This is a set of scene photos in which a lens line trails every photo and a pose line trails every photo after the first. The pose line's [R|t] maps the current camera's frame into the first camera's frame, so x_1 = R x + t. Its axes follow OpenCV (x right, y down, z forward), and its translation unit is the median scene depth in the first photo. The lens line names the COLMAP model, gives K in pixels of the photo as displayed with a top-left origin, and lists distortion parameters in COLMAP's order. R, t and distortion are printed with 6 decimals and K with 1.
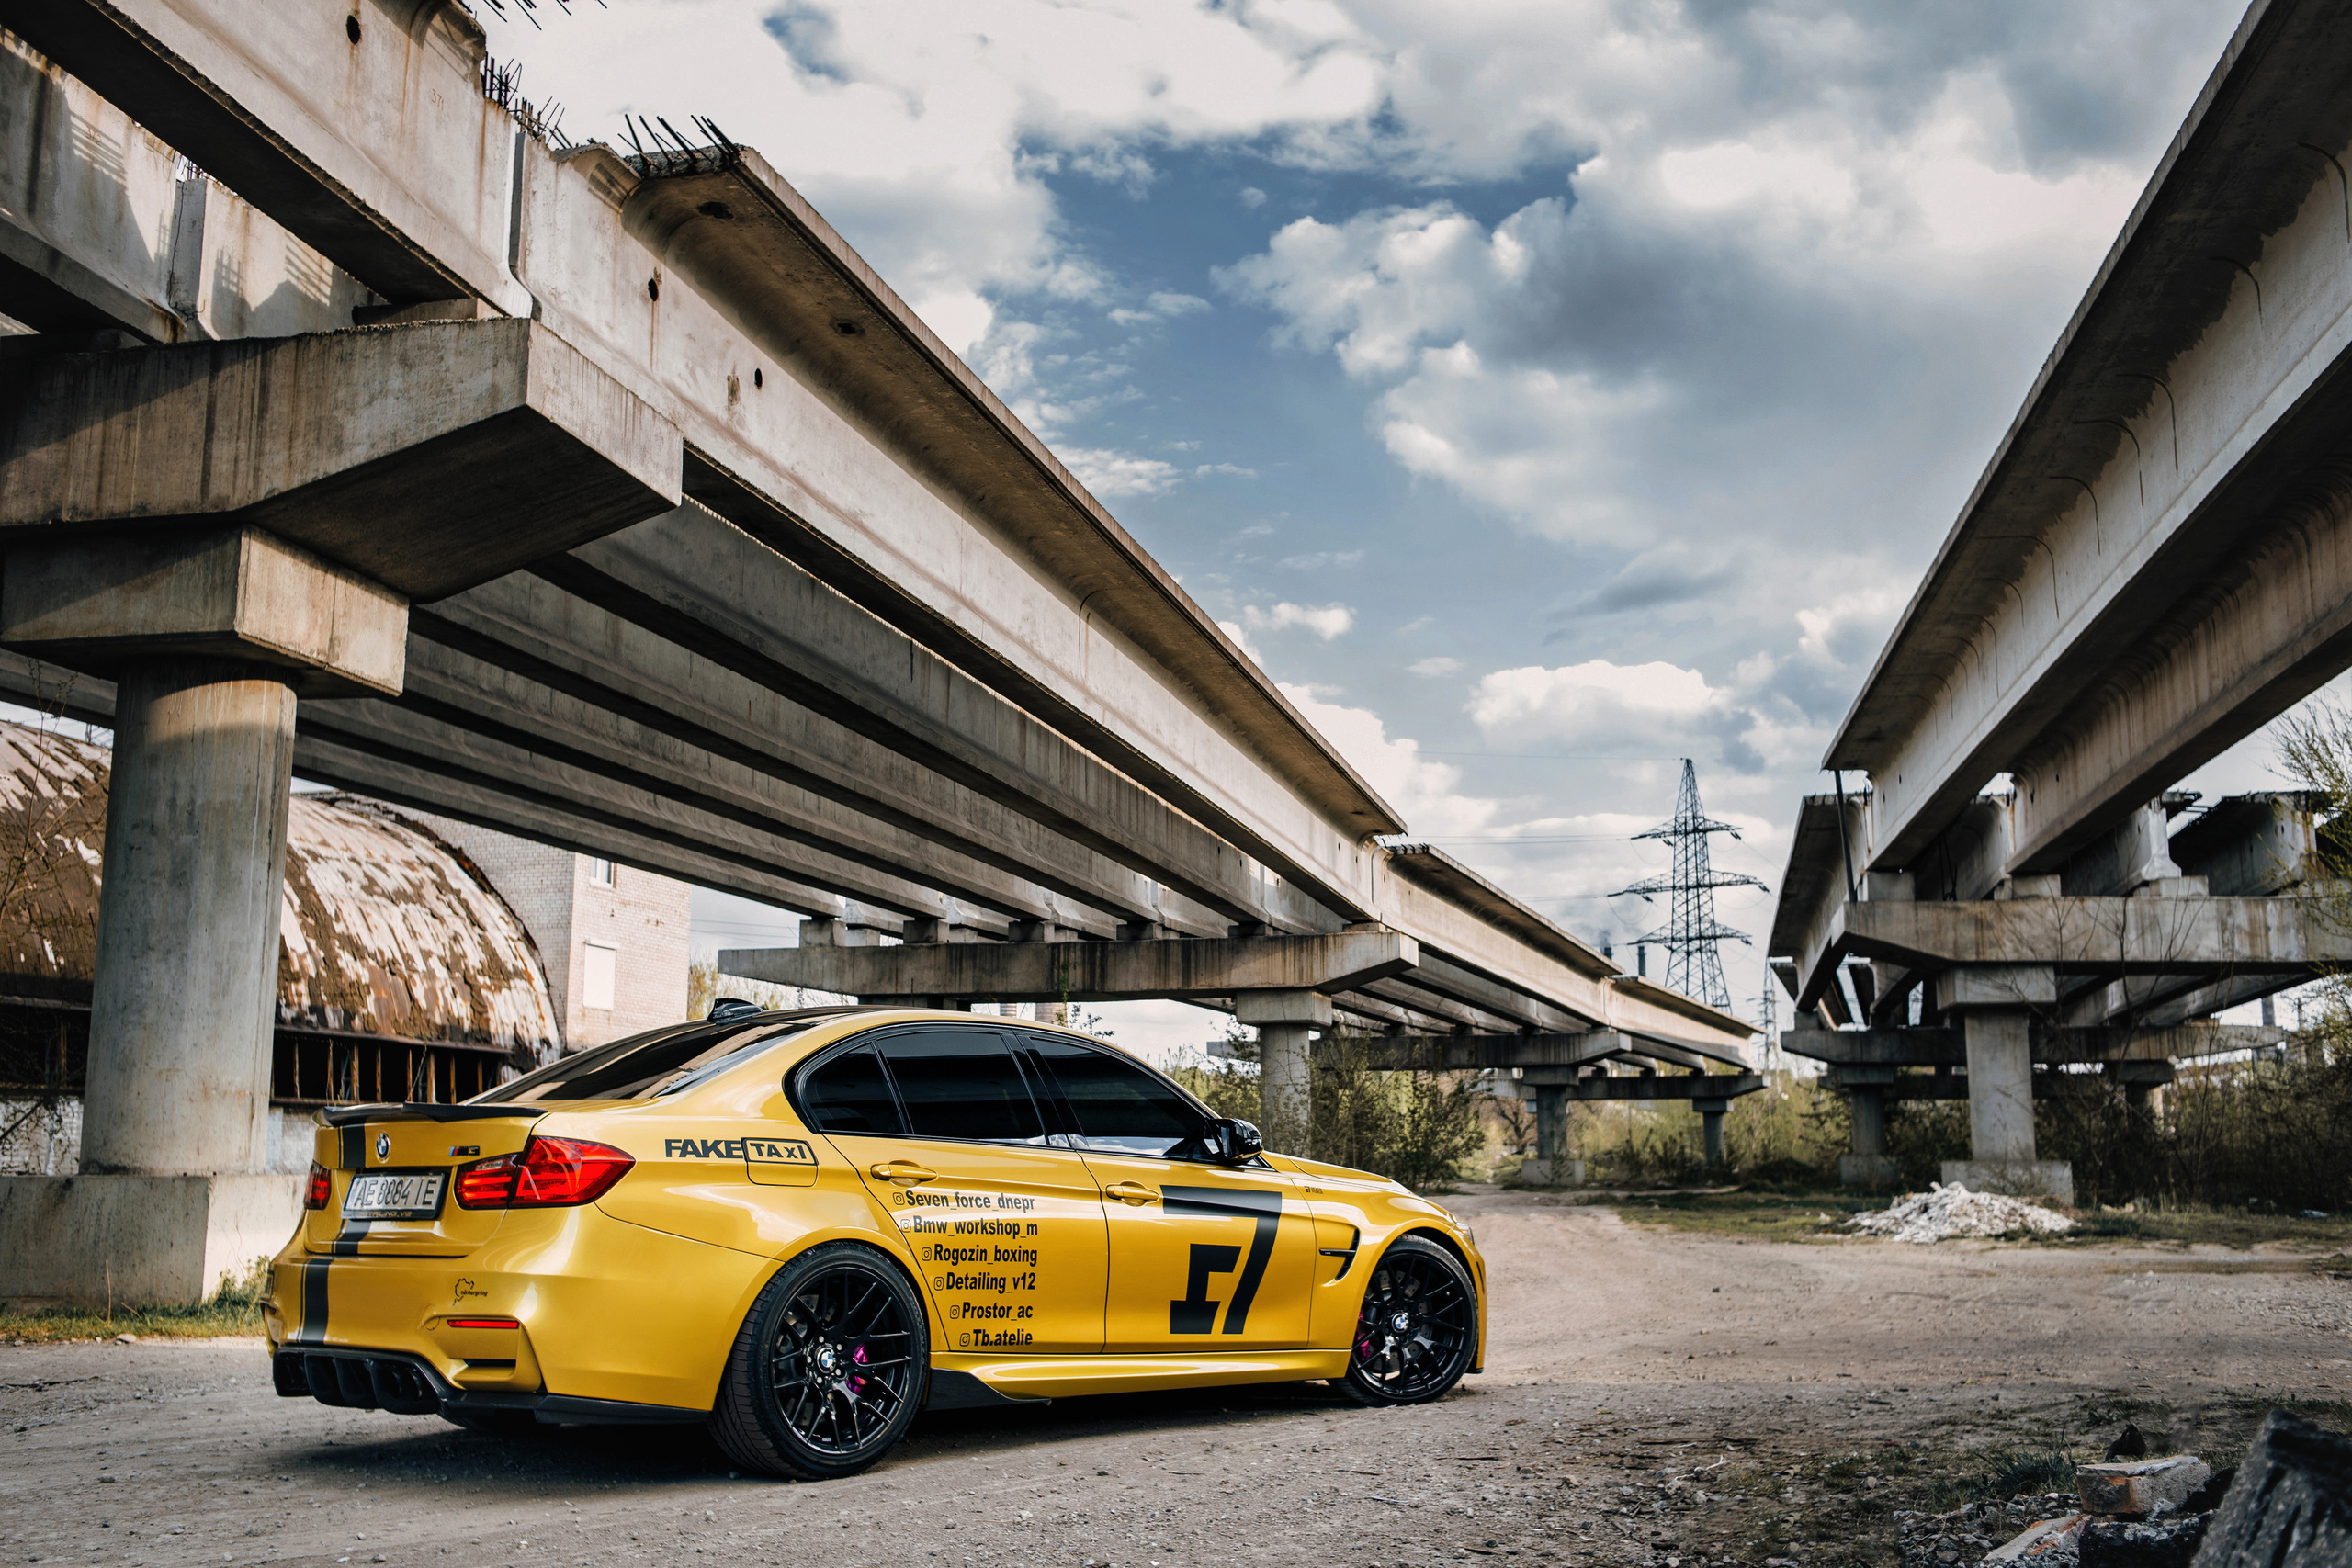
lens RADIAL K [[2358.8, 0, 1177.6], [0, 2358.8, 740.1], [0, 0, 1]] dist [-0.023580, 0.019725]
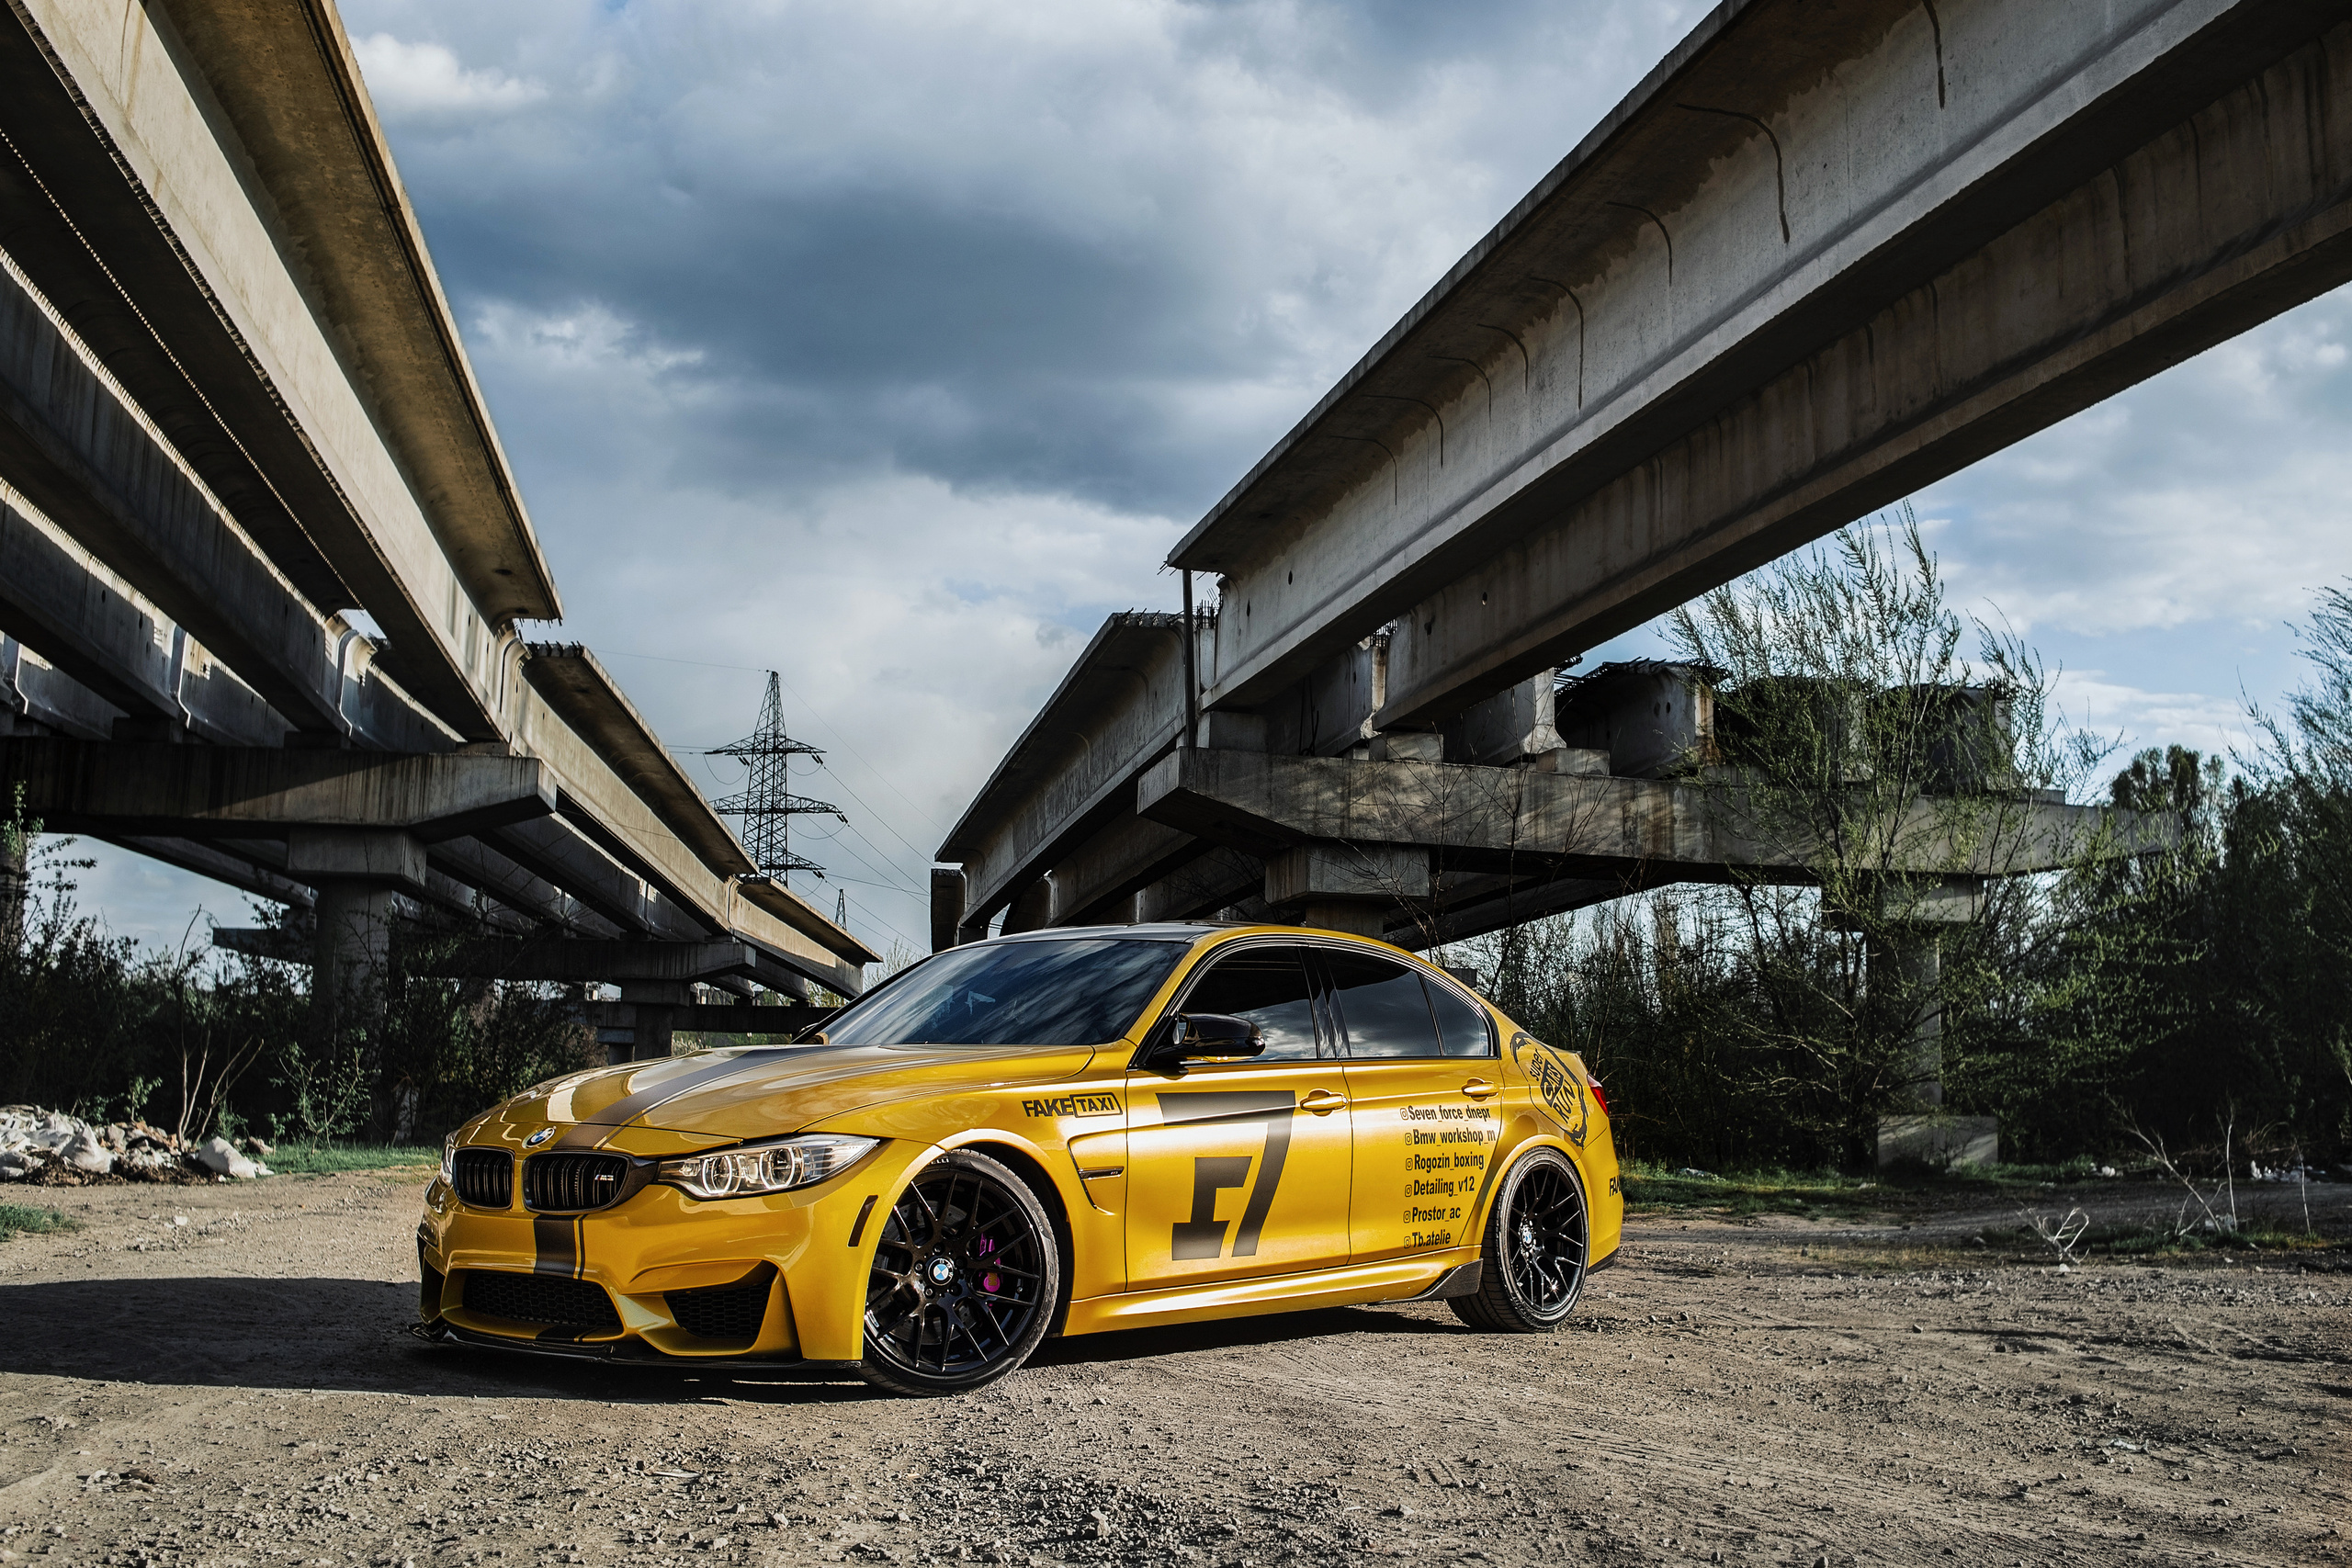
lens RADIAL K [[2358.8, 0, 1177.6], [0, 2358.8, 740.1], [0, 0, 1]] dist [-0.023580, 0.019725]
pose [[0.913245, 0.083275, 0.398808, -0.012516], [-0.091174, 0.995835, 0.000842, 0.059076], [-0.397077, -0.037130, 0.917034, 0.286574]]
